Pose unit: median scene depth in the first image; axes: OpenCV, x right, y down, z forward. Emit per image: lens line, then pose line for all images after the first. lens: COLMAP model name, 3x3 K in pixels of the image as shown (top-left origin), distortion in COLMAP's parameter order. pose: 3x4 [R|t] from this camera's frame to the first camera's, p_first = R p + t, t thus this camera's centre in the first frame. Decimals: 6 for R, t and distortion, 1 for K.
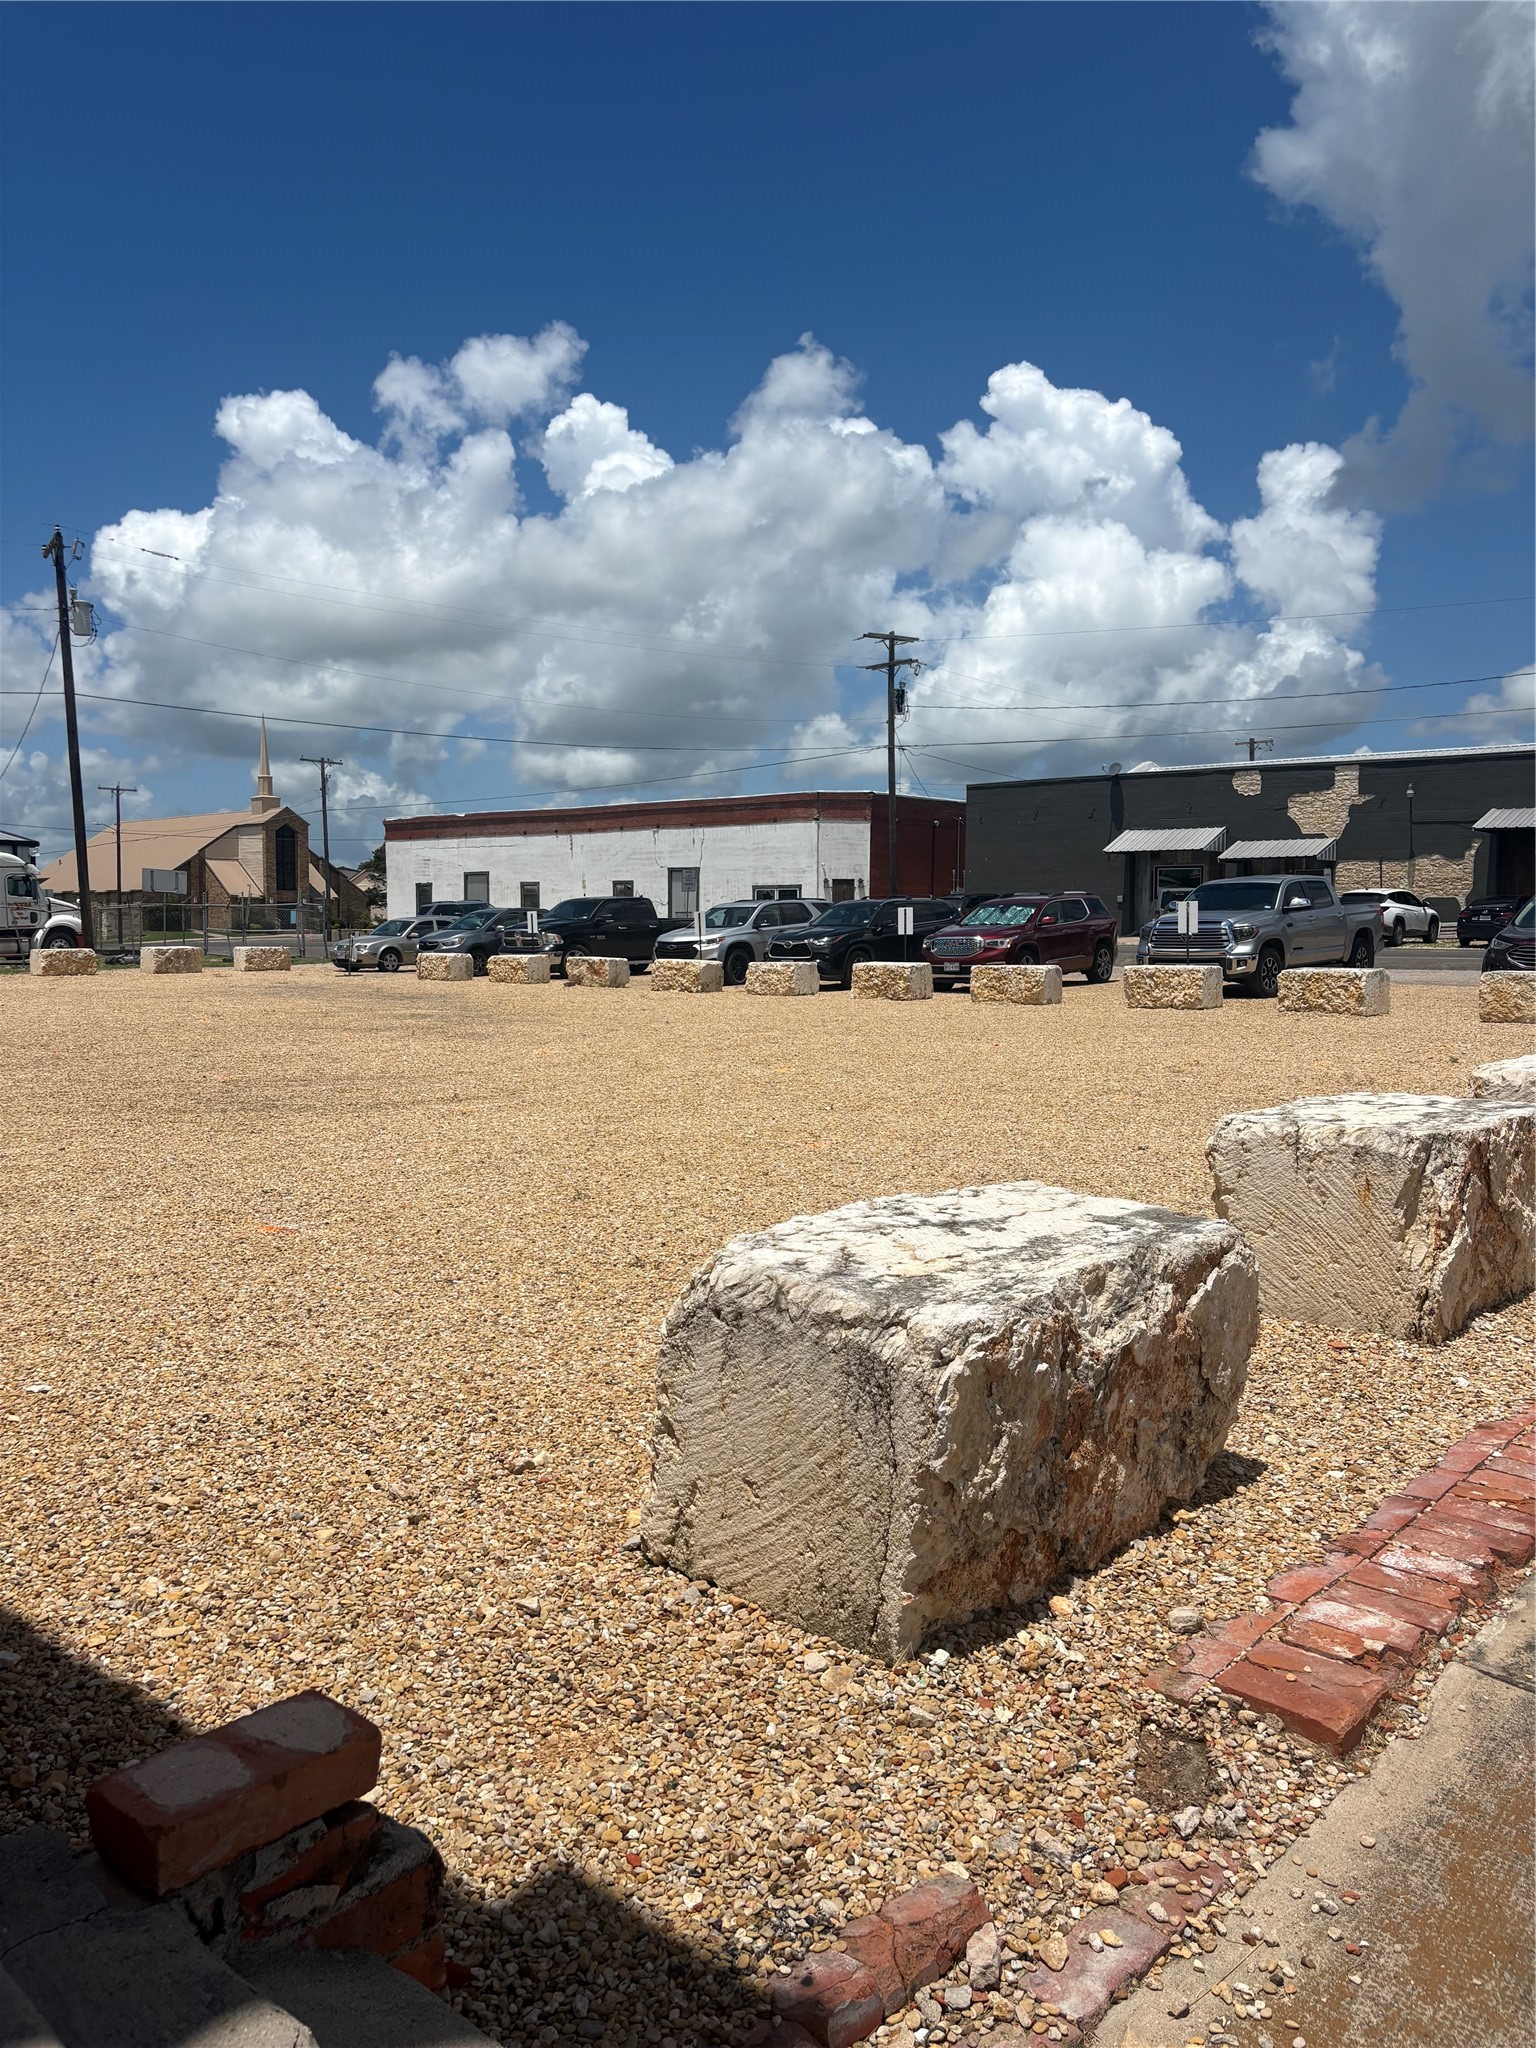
lens RADIAL K [[1548.5, 0, 765.2], [0, 1548.5, 1019.4], [0, 0, 1]] dist [0.047359, -0.062301]
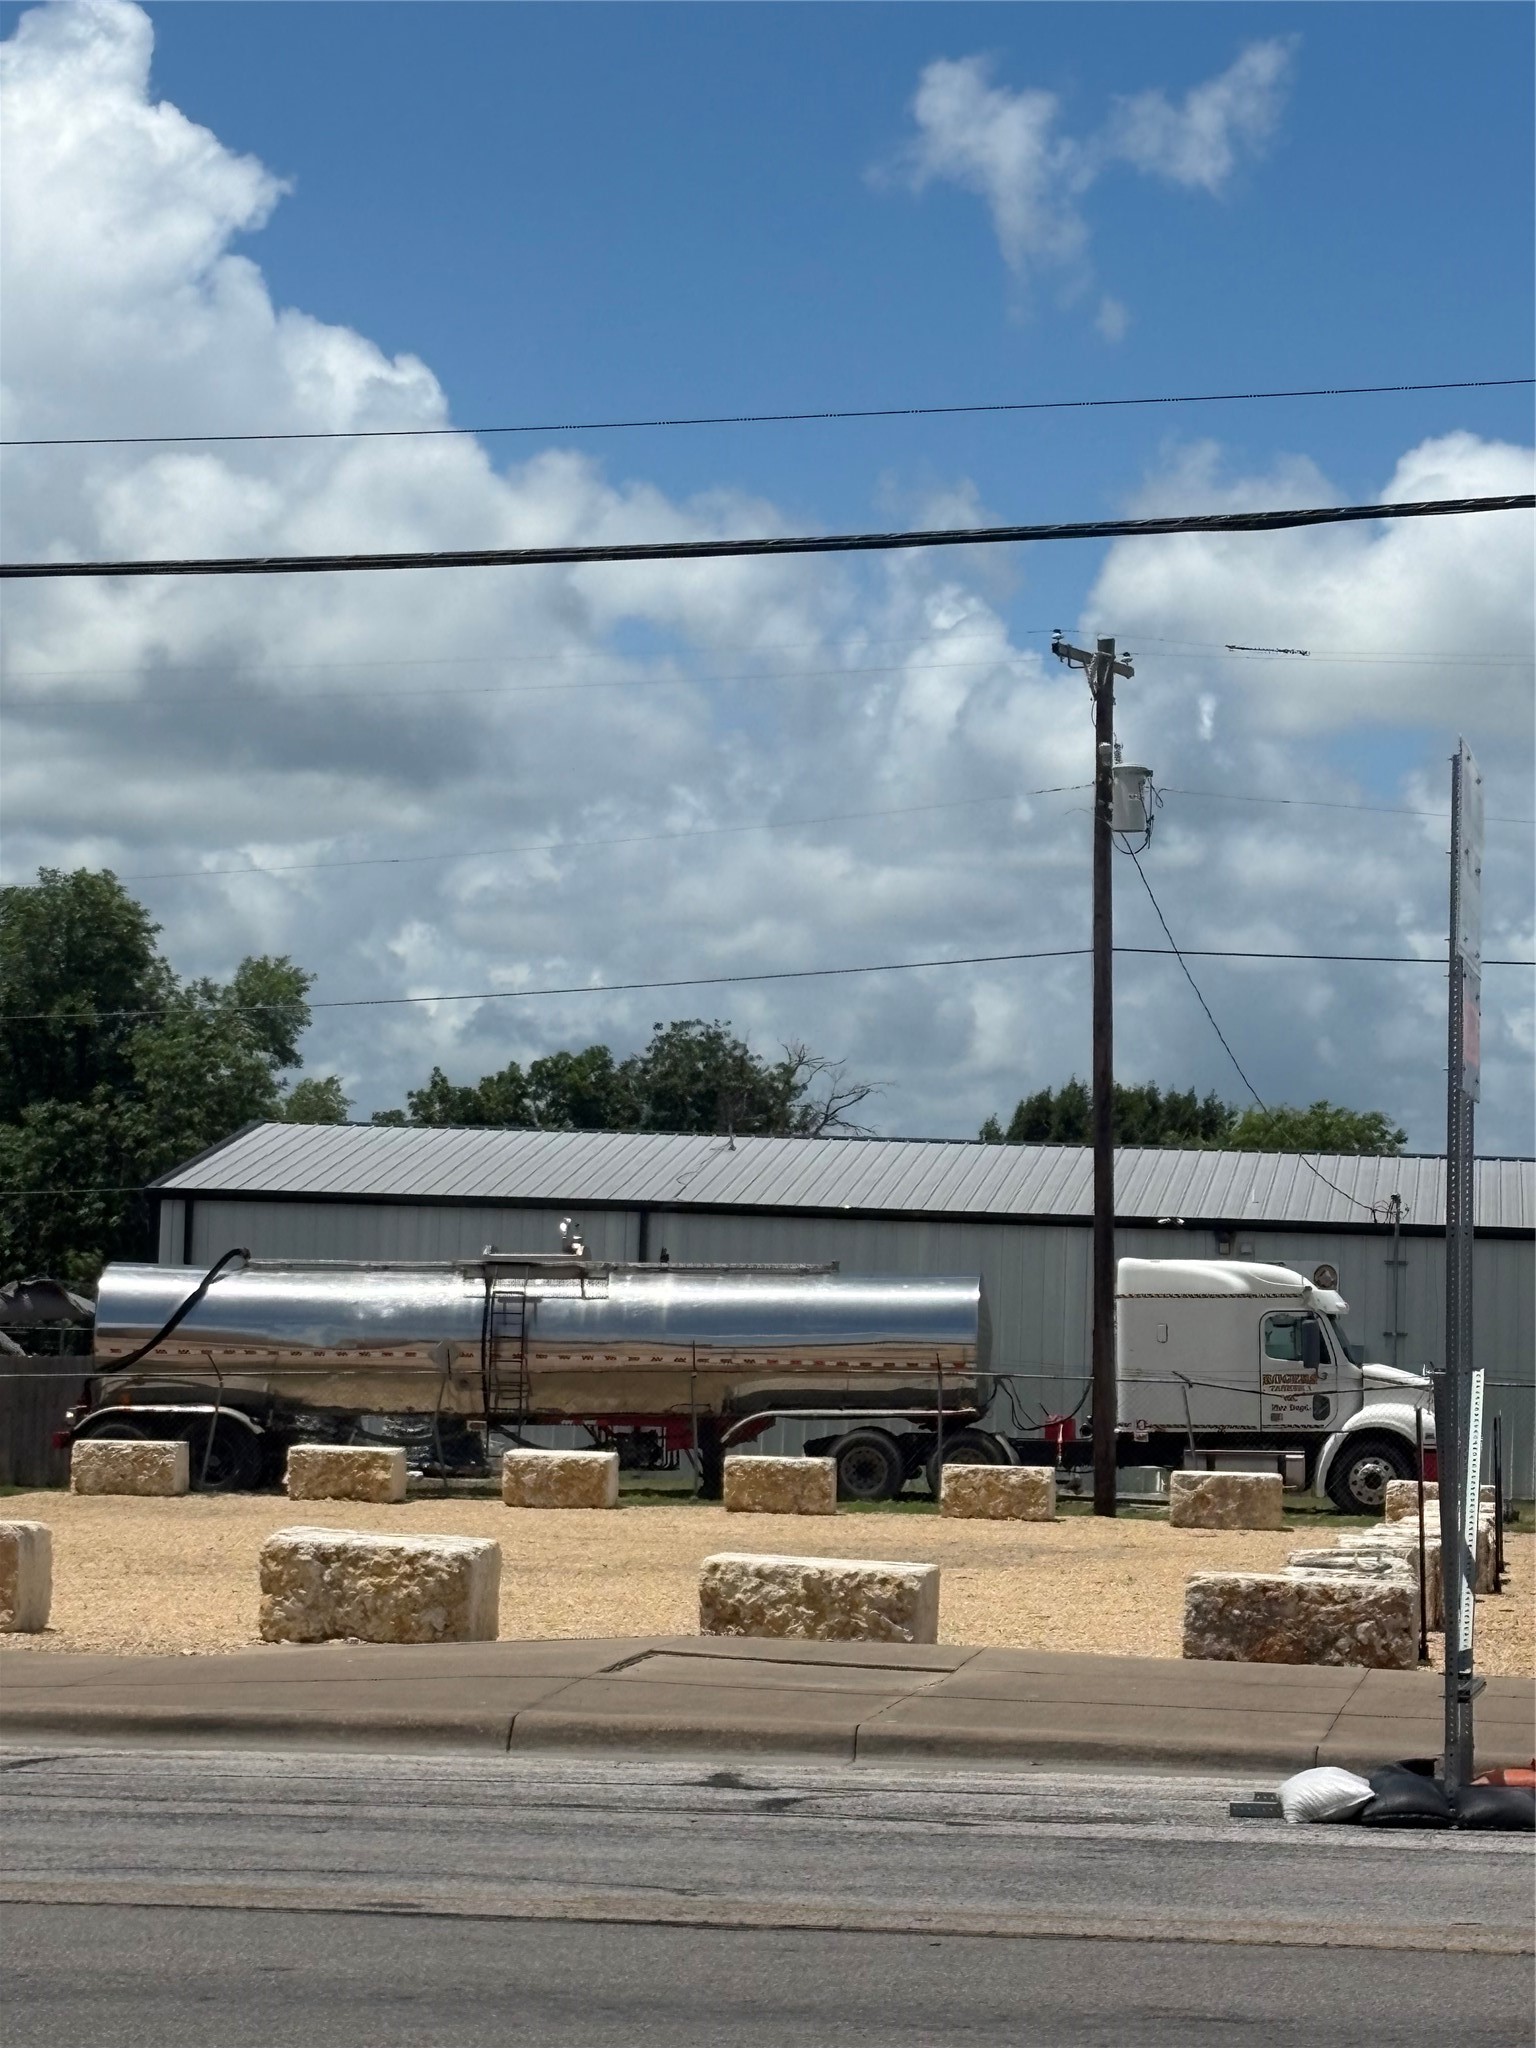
lens RADIAL K [[5949.2, 0, 753.9], [0, 5949.2, 1033.0], [0, 0, 1]] dist [0.150800, 0.000000]
pose [[0.555658, -0.028398, -0.830926, 0.900858], [-0.081502, 0.992742, -0.088430, -0.006265], [0.827406, 0.116859, 0.549311, -0.110476]]
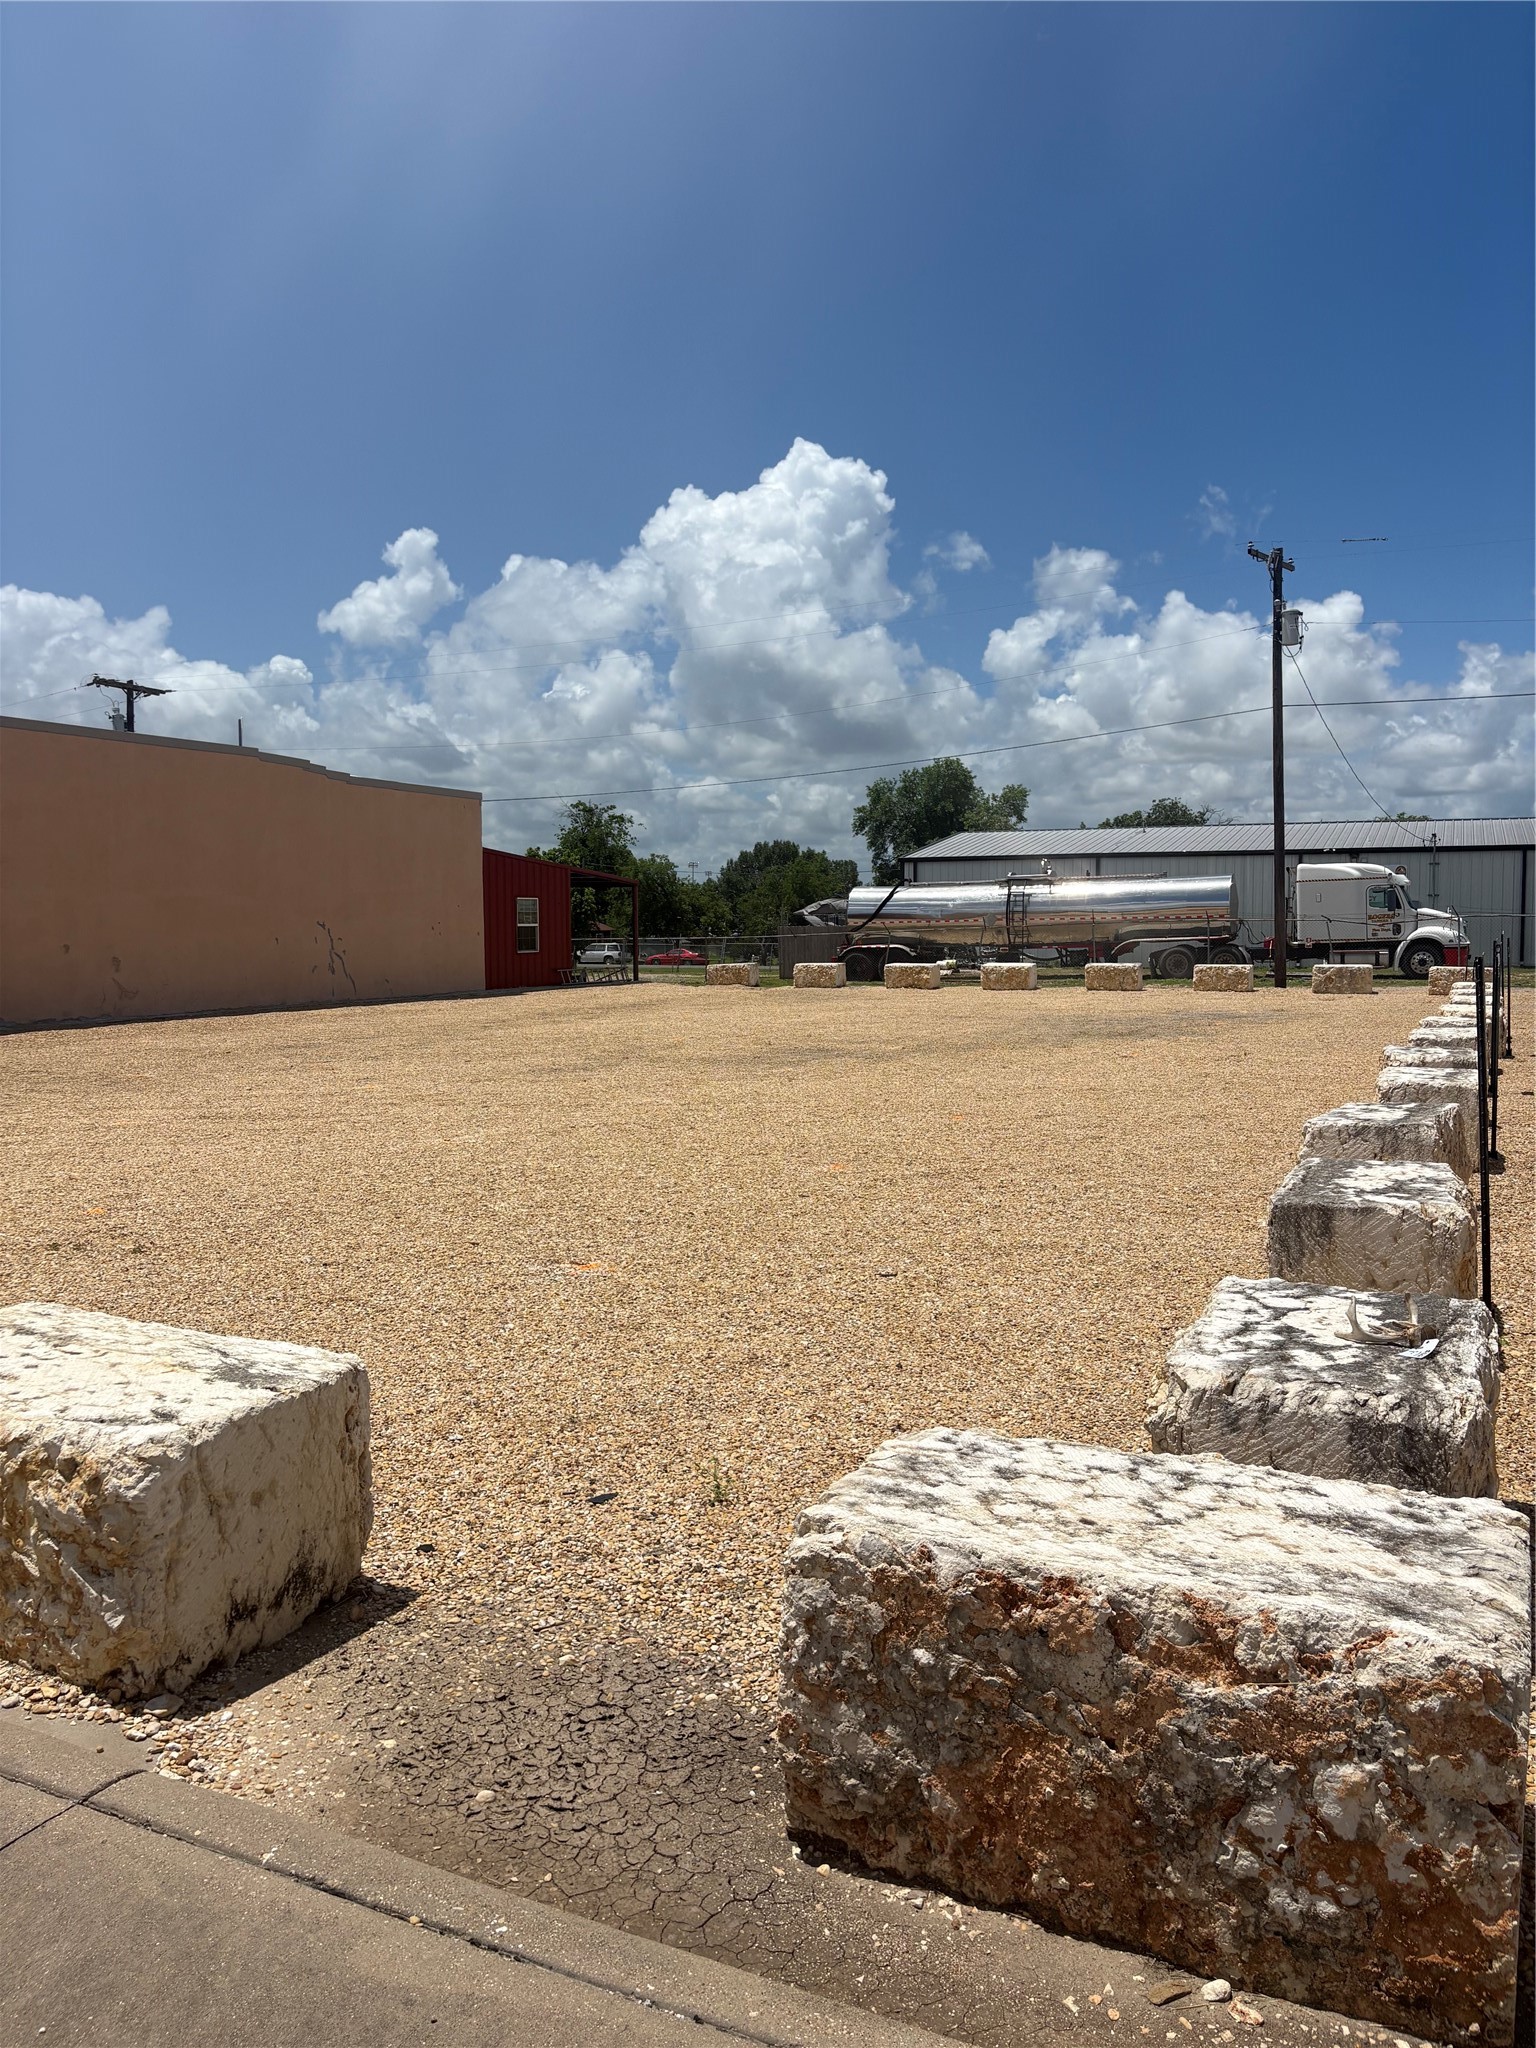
lens RADIAL K [[1548.5, 0, 771.1], [0, 1548.5, 1041.0], [0, 0, 1]] dist [0.047359, -0.062301]
pose [[0.291665, 0.074510, -0.953614, 0.358397], [-0.054732, 0.996628, 0.061131, -0.034096], [0.954953, 0.034364, 0.294759, 0.341418]]
